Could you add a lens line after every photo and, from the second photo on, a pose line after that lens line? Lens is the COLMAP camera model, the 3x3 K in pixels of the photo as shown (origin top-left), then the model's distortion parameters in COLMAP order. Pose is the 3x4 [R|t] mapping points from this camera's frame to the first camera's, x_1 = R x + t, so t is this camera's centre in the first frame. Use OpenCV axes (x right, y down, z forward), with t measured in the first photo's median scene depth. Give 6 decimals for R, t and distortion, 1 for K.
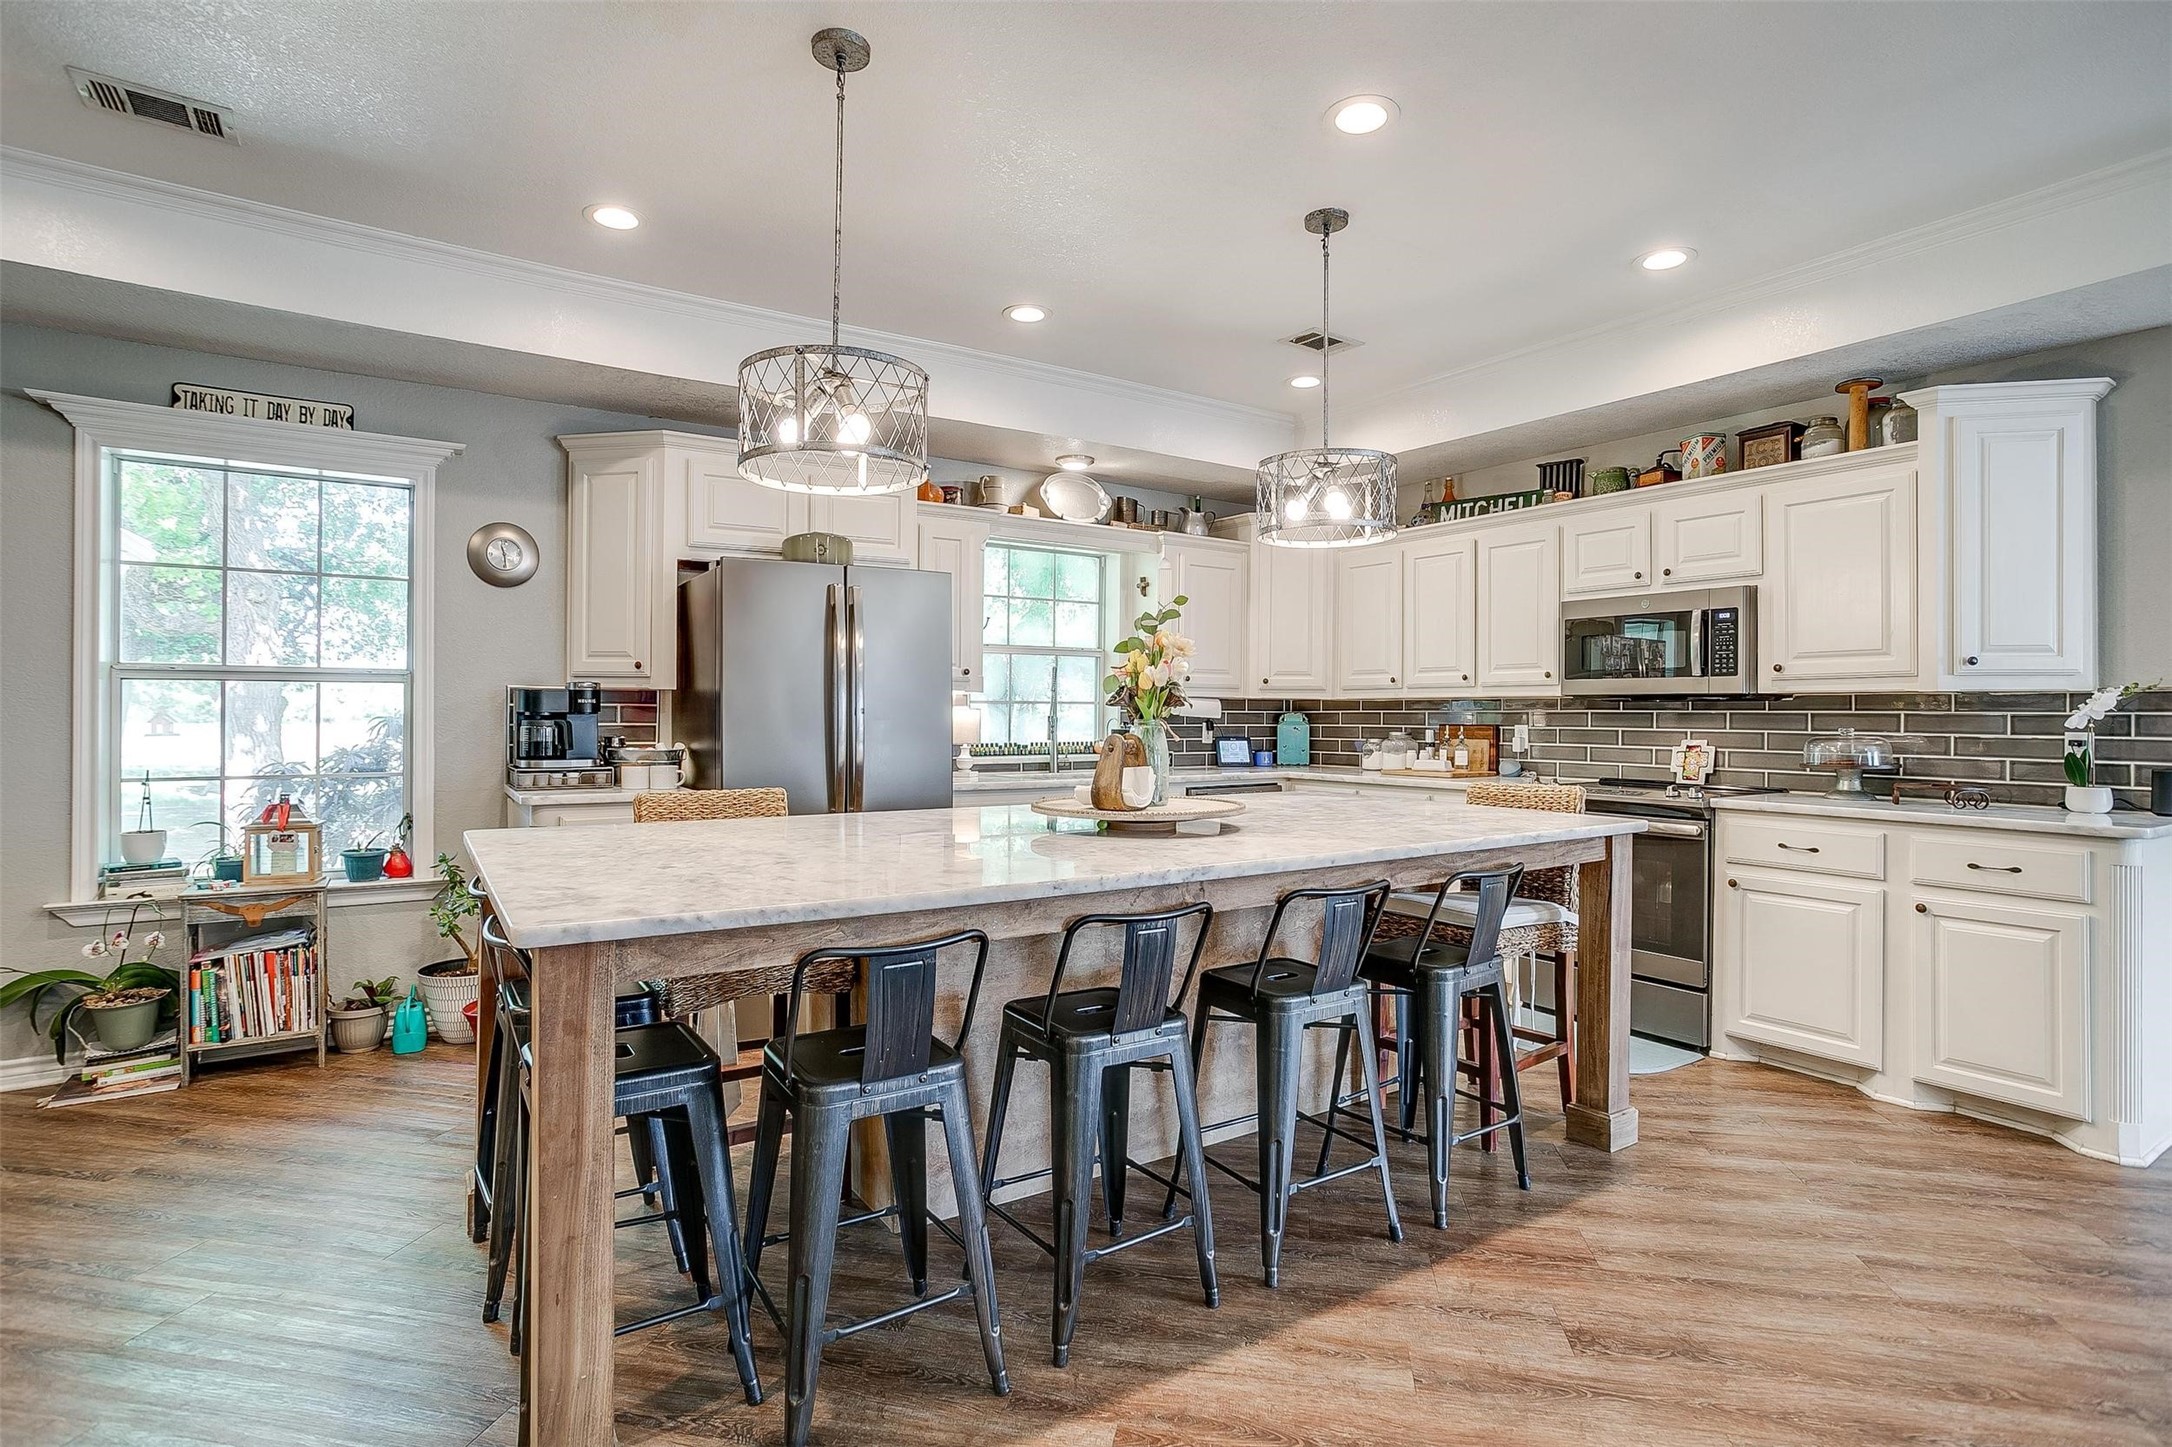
lens RADIAL K [[1058.2, 0, 1091.1], [0, 1058.2, 710.4], [0, 0, 1]] dist [-0.048189, 0.023354]
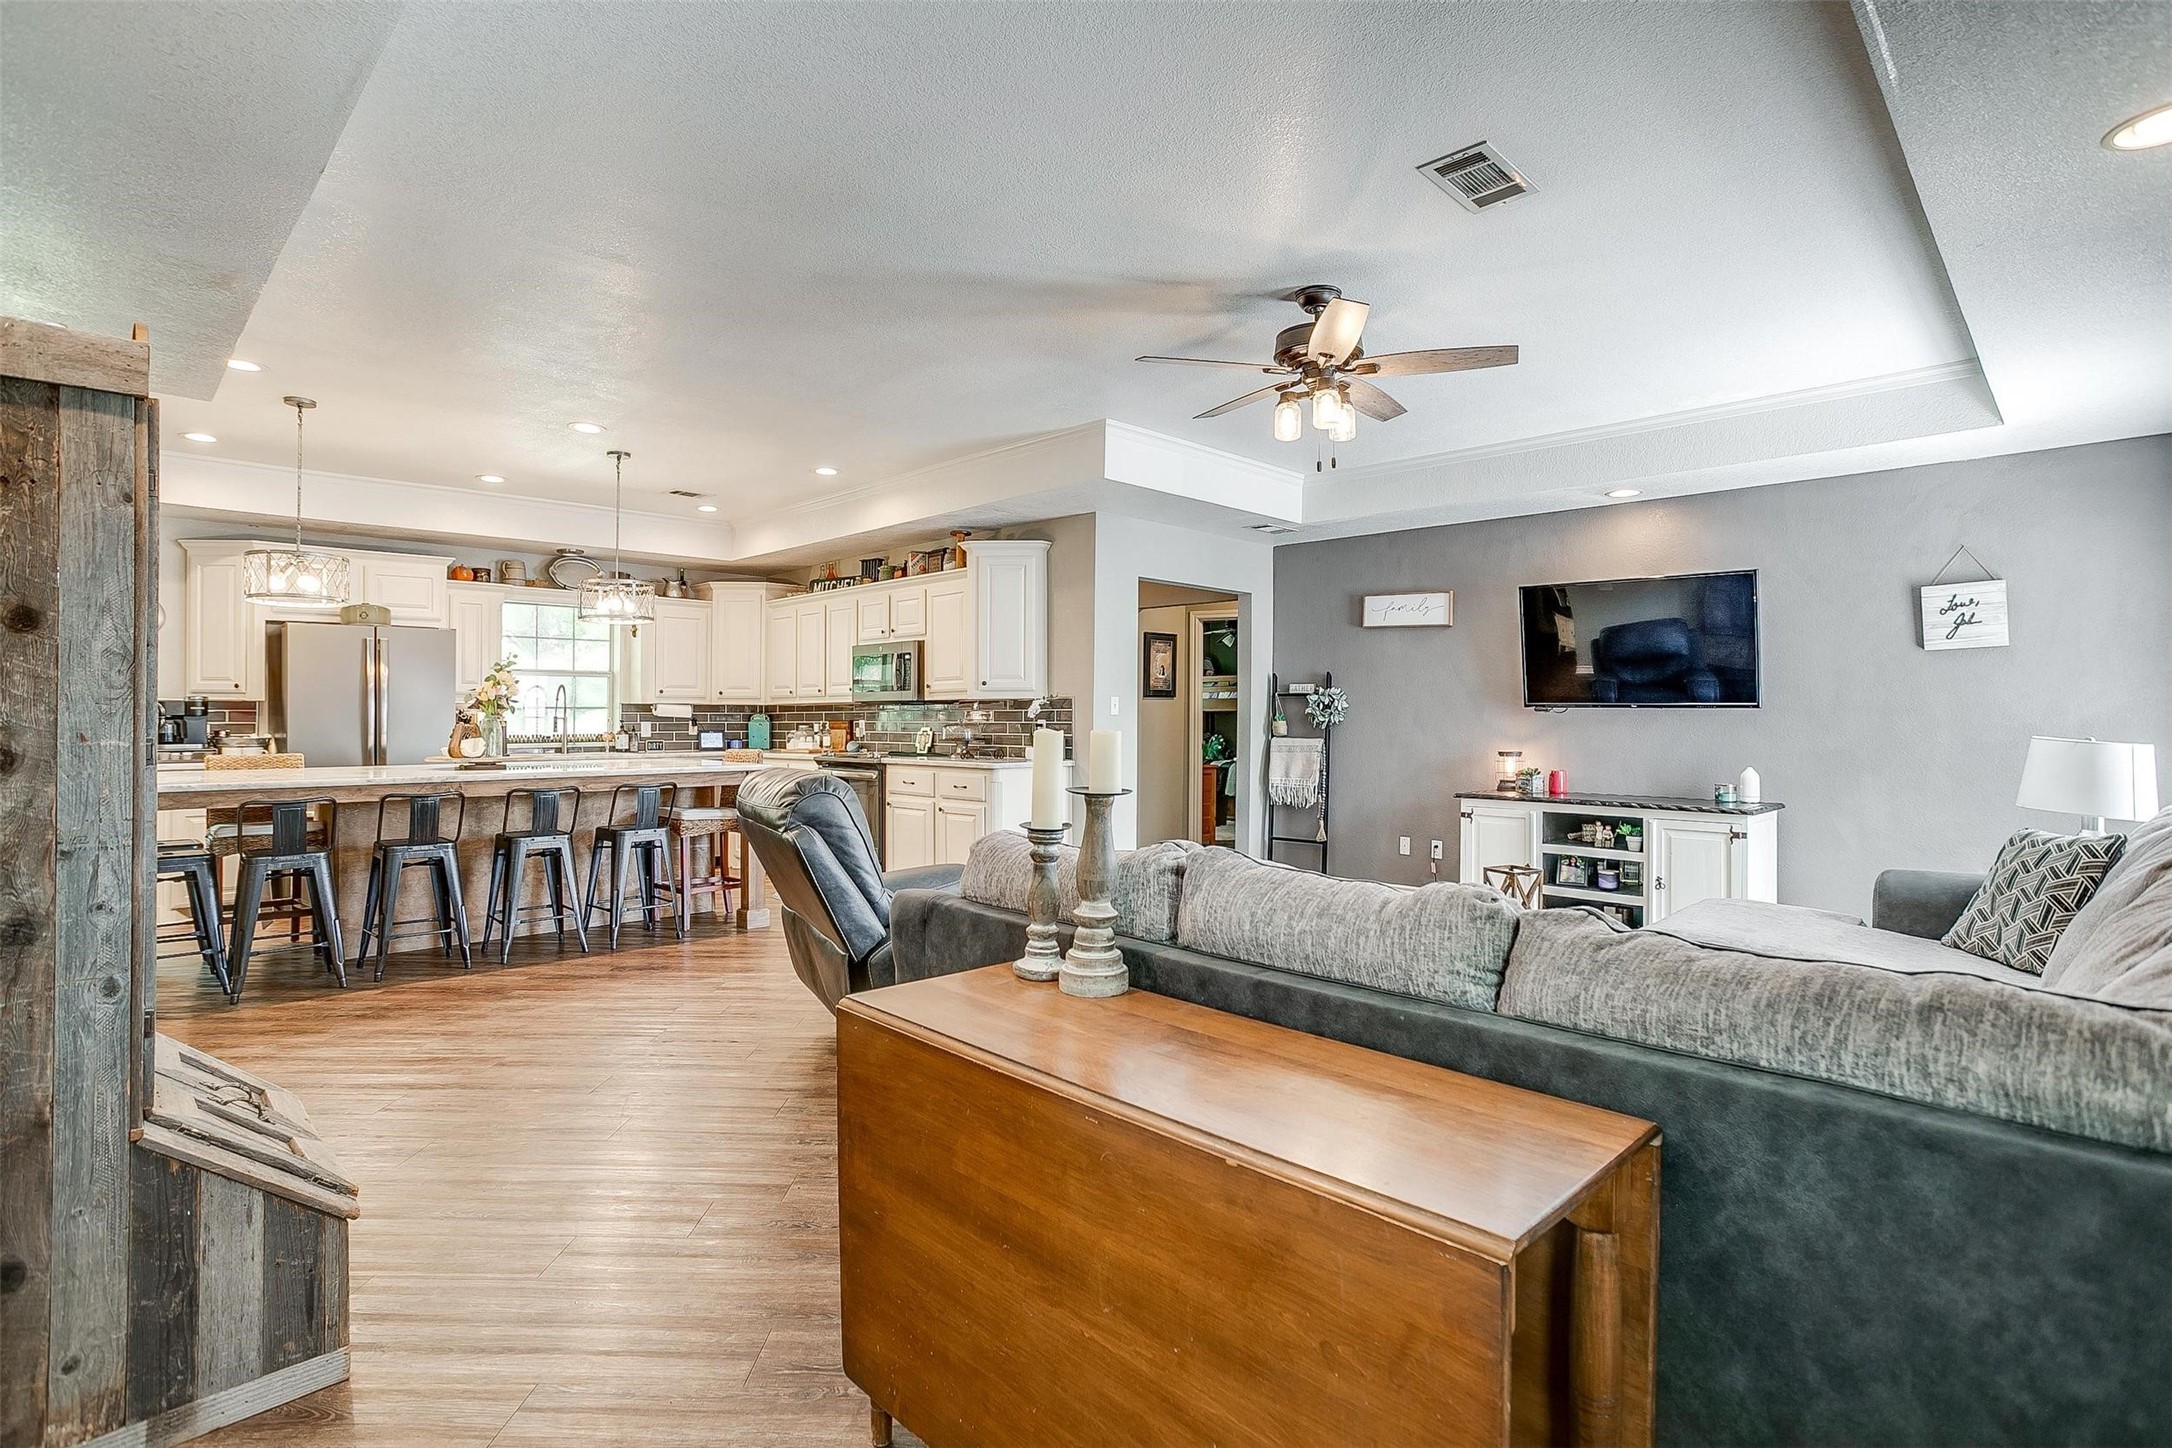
lens RADIAL K [[1058.2, 0, 1092.4], [0, 1058.2, 714.2], [0, 0, 1]] dist [-0.048189, 0.023354]
pose [[0.980289, -0.006284, 0.197471, 0.522947], [0.006482, 0.999979, -0.000354, 0.009232], [-0.197465, 0.001627, 0.980309, -0.787569]]
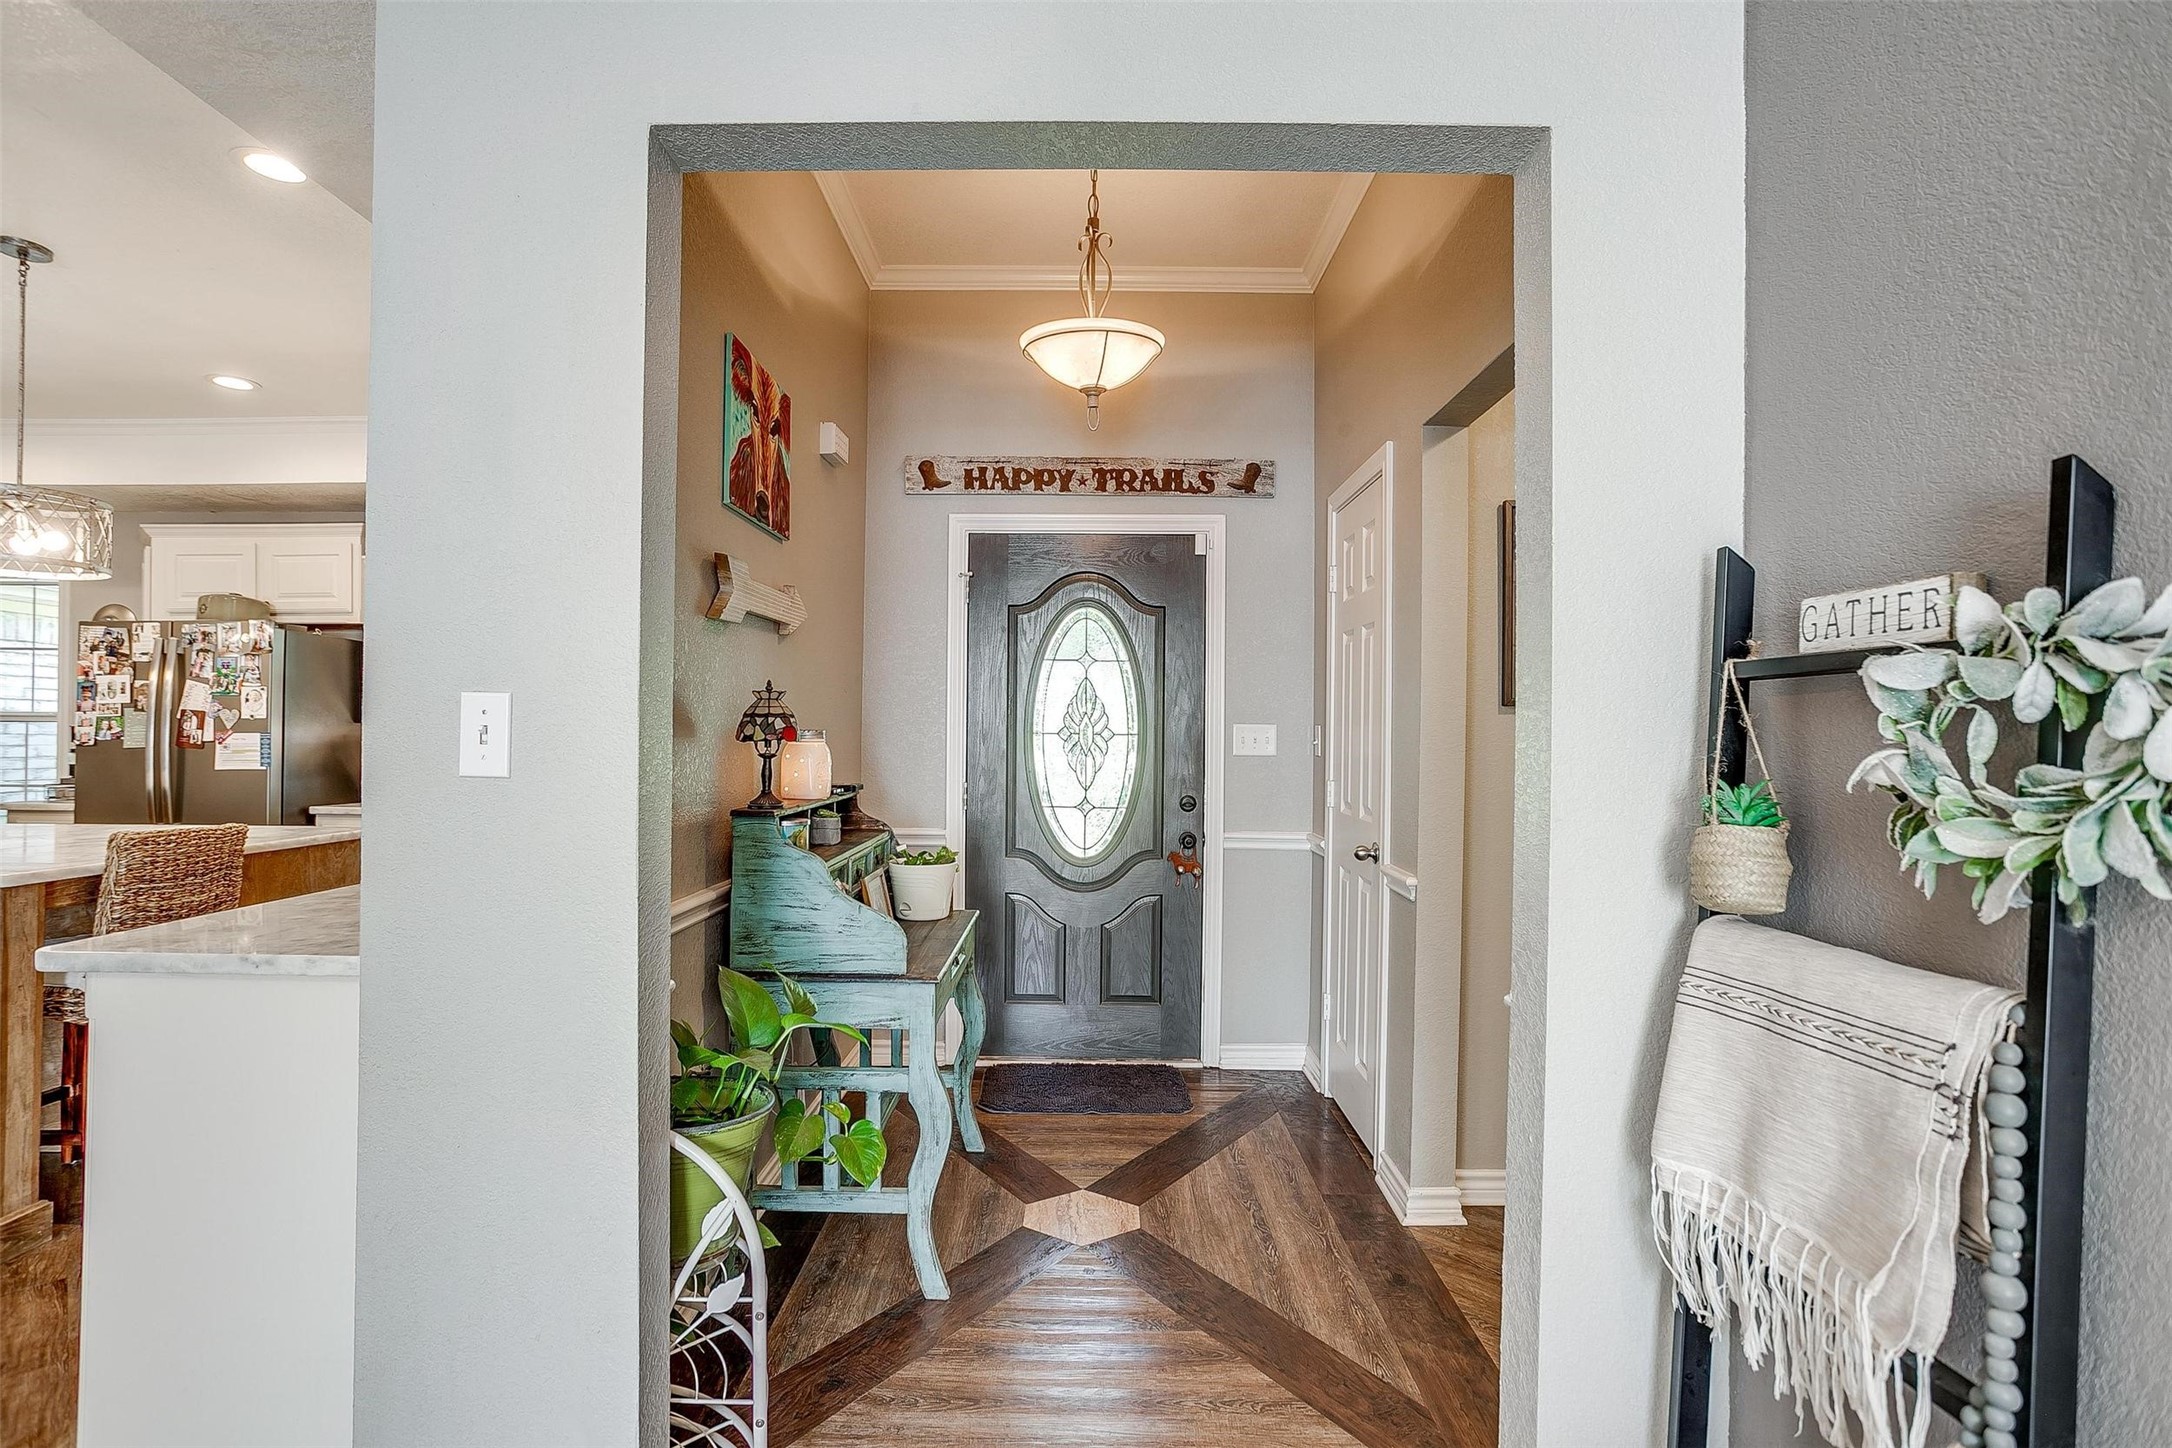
lens RADIAL K [[1058.2, 0, 1082.6], [0, 1058.2, 723.2], [0, 0, 1]] dist [-0.048189, 0.023354]
pose [[0.836349, -0.009023, -0.548123, 1.192120], [0.000229, 0.999870, -0.016110, -0.002355], [0.548197, 0.013348, 0.836243, 0.549698]]
